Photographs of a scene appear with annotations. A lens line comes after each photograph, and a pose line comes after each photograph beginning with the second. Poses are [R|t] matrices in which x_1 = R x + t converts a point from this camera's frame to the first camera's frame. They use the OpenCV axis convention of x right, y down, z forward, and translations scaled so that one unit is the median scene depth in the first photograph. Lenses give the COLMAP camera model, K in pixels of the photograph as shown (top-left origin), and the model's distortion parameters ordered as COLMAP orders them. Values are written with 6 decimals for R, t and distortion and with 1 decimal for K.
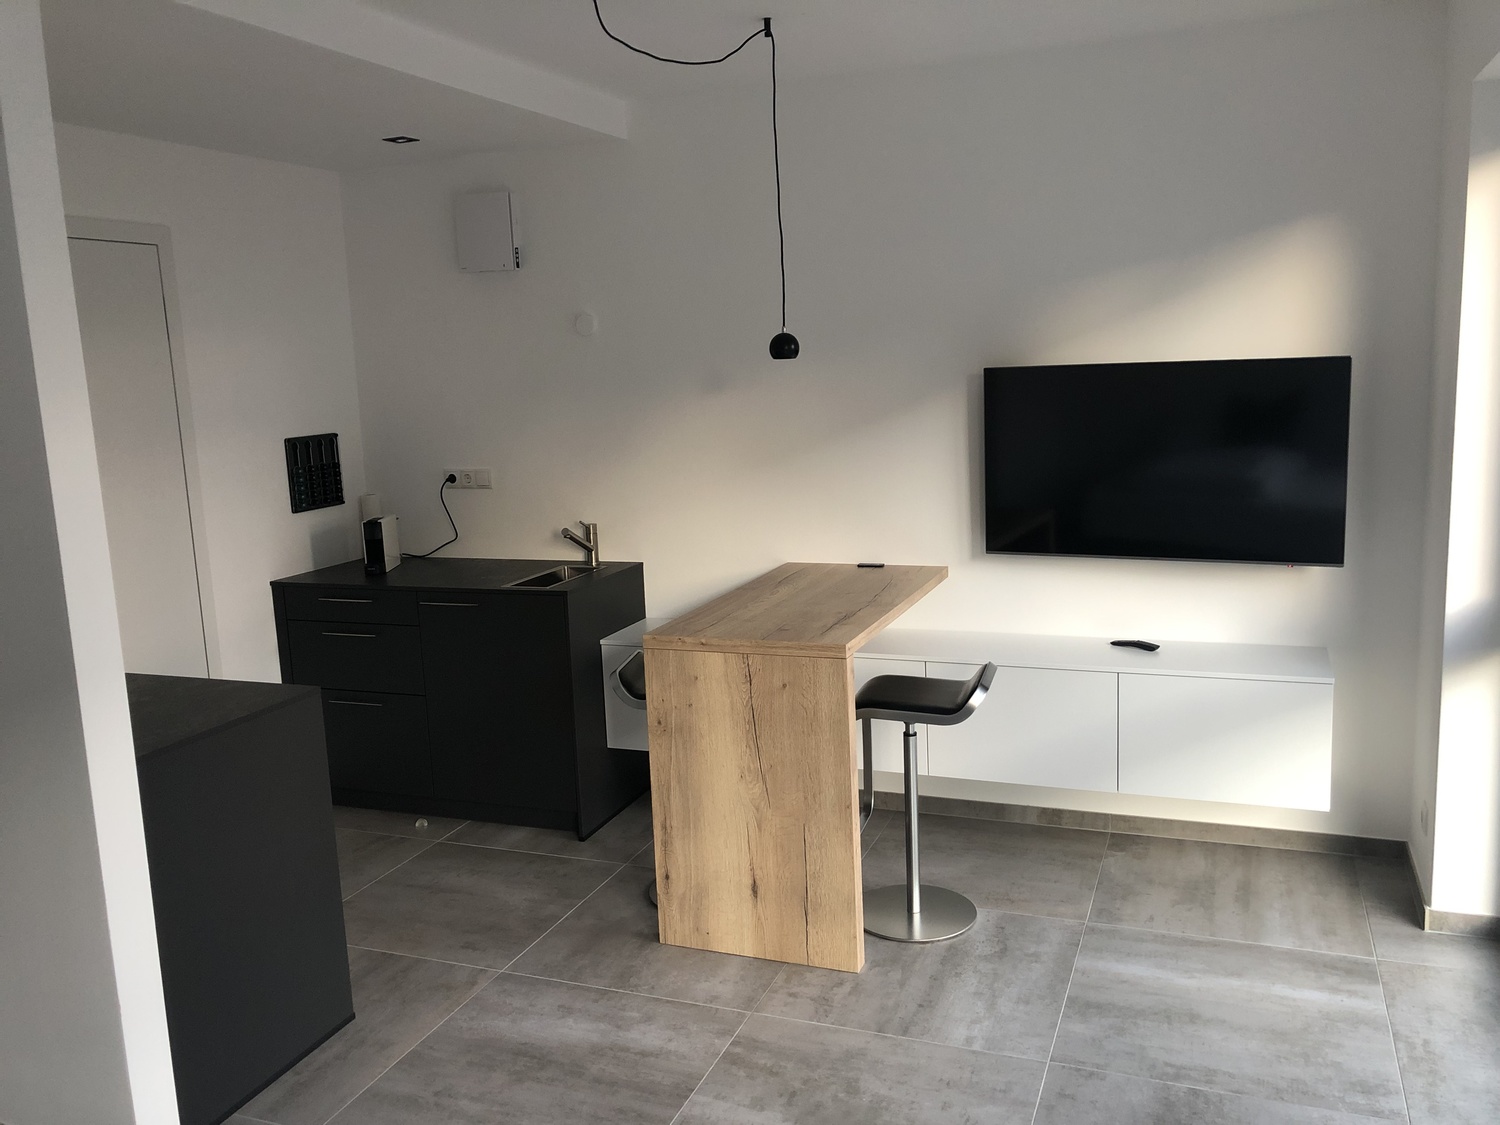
lens RADIAL K [[1211.9, 0, 751.3], [0, 1211.9, 562.2], [0, 0, 1]] dist [0.004837, -0.004493]
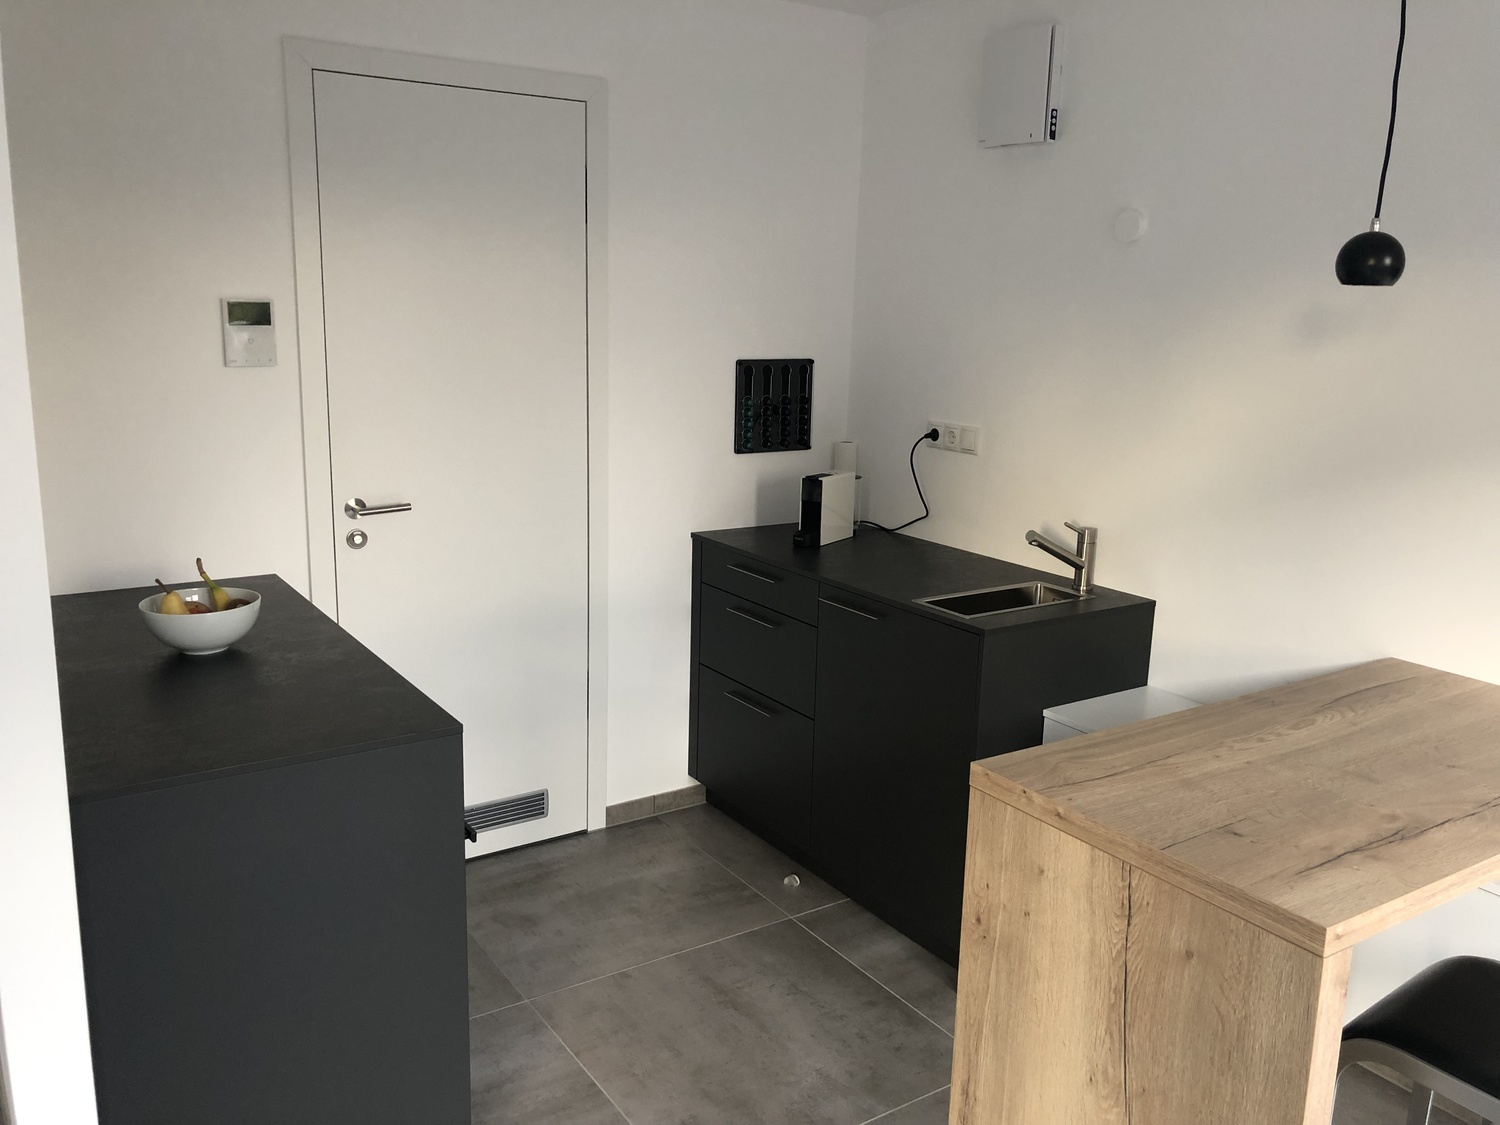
lens RADIAL K [[1211.9, 0, 736.5], [0, 1211.9, 551.4], [0, 0, 1]] dist [0.004837, -0.004493]
pose [[0.809876, 0.177647, -0.559055, 0.087871], [-0.151601, 0.984050, 0.093078, -0.053413], [0.566672, 0.009372, 0.823890, 0.351031]]
